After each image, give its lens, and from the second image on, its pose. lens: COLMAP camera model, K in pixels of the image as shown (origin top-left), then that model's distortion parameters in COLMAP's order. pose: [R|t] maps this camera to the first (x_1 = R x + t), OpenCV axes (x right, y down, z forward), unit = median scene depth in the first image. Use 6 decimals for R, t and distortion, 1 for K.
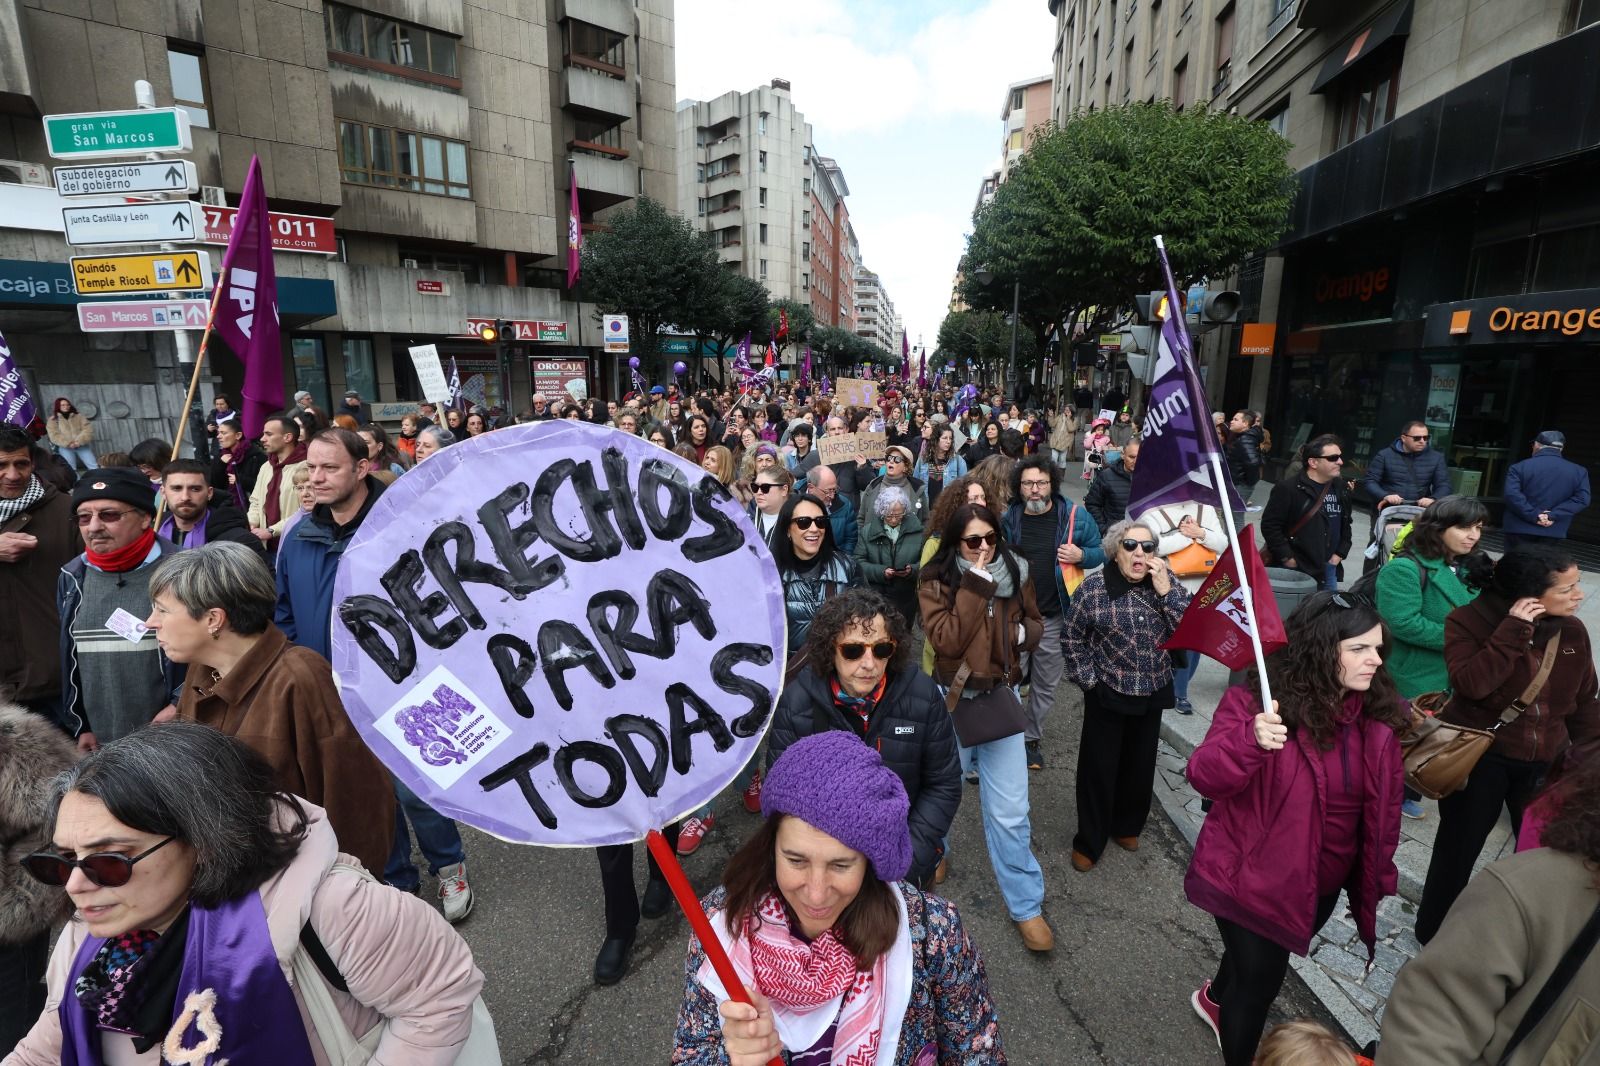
lens RADIAL K [[783.0, 0, 800.0], [0, 783.0, 533.0], [0, 0, 1]] dist [0.000249, 0.041232]
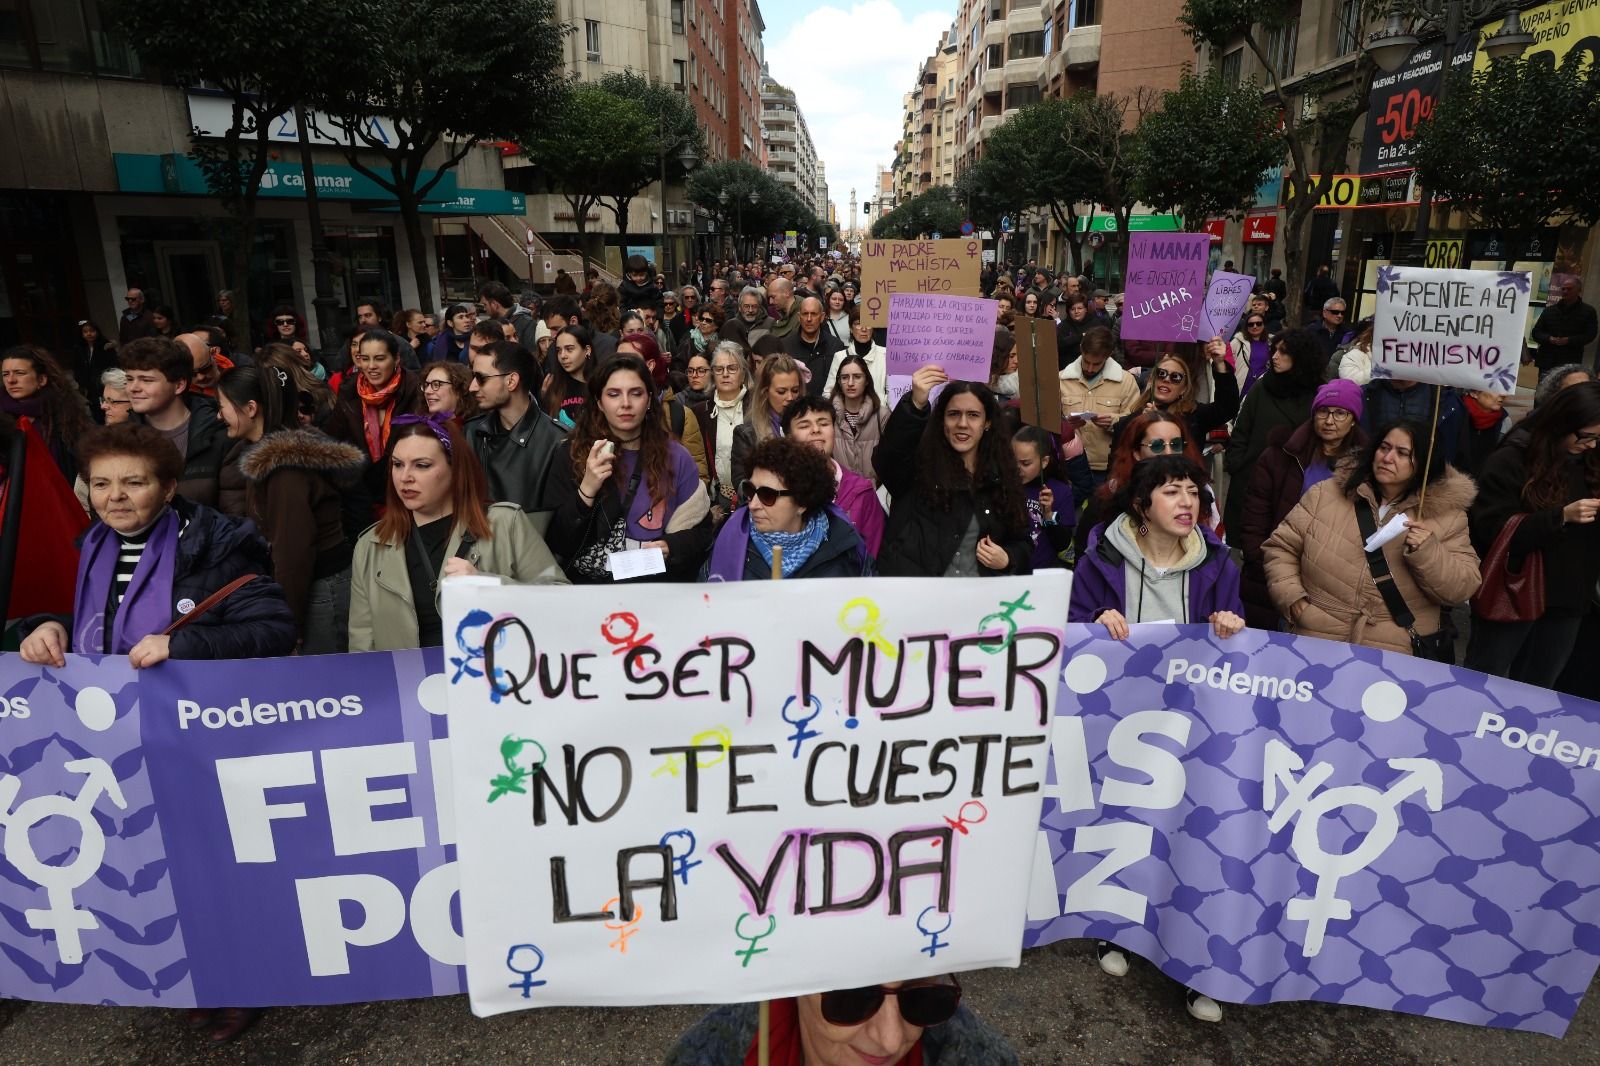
lens RADIAL K [[975.2, 0, 800.0], [0, 975.2, 533.0], [0, 0, 1]] dist [0.004050, 0.000871]
pose [[0.993213, -0.047485, 0.106175, 0.002854], [0.038697, 0.995769, 0.083343, -0.055168], [-0.109684, -0.078668, 0.990849, 0.268898]]
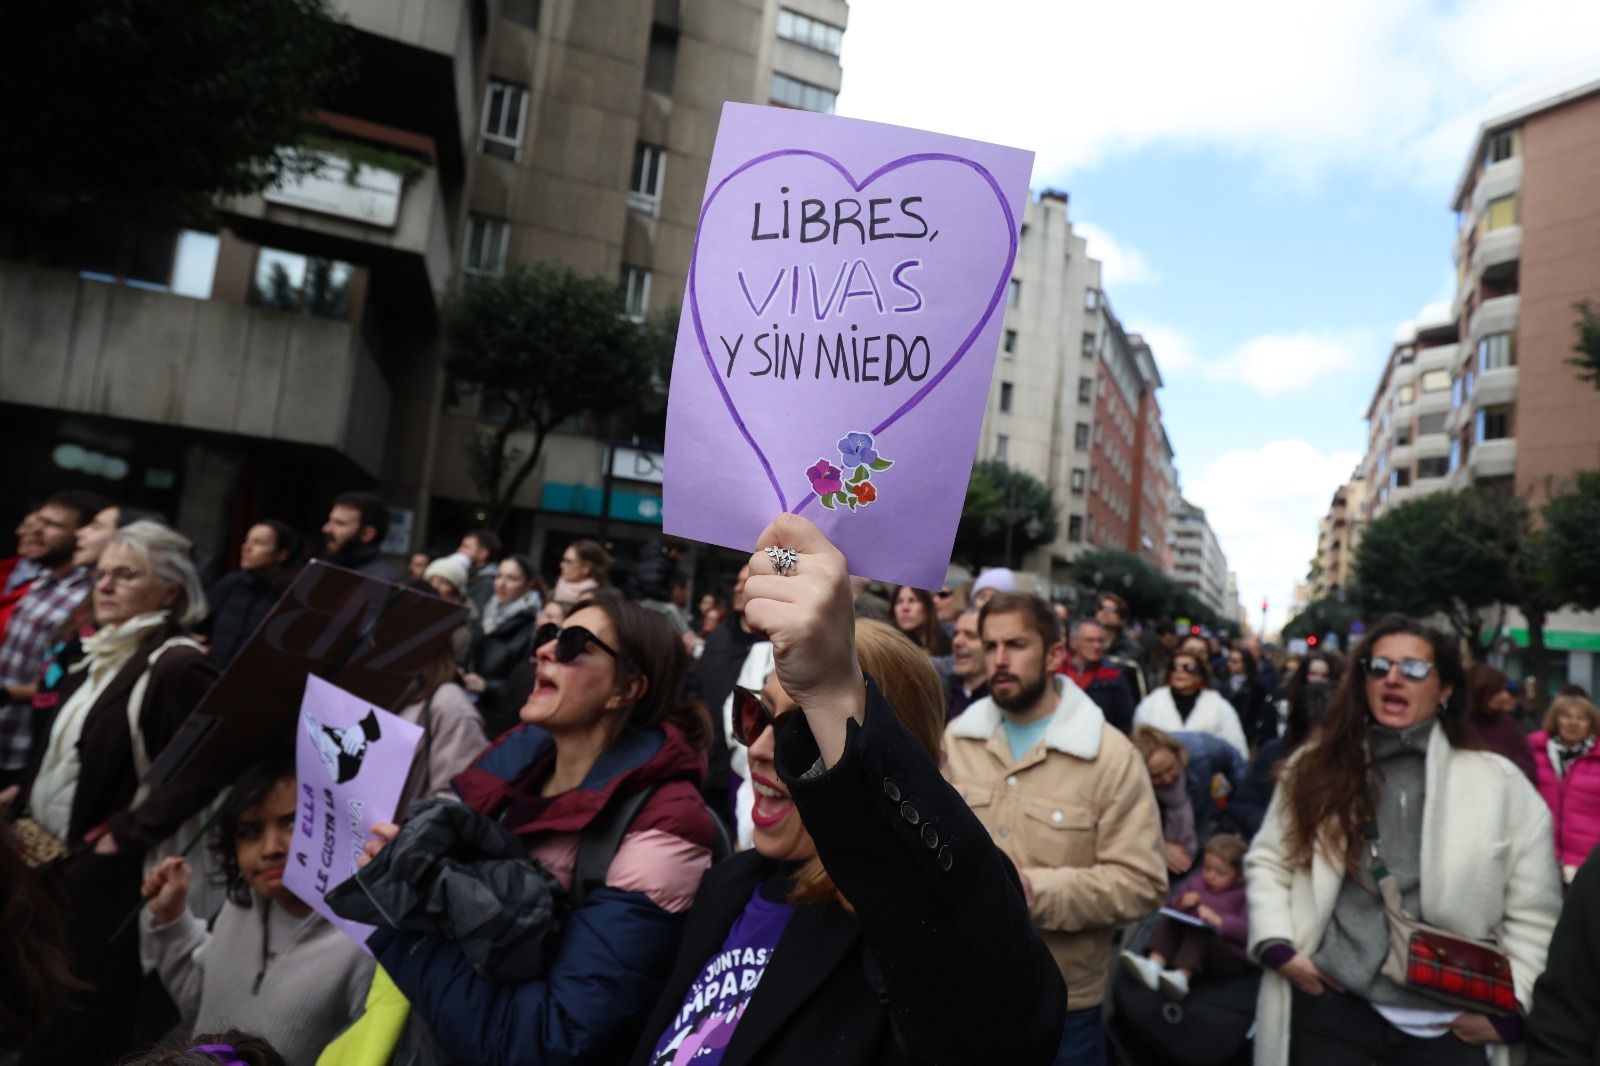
lens RADIAL K [[814.5, 0, 836.2], [0, 814.5, 536.7], [0, 0, 1]] dist [0.001227, -0.000752]
pose [[0.943490, 0.057021, -0.326458, 0.034593], [-0.153128, 0.948631, -0.276860, -0.057991], [0.293901, 0.311204, 0.903756, 0.314914]]
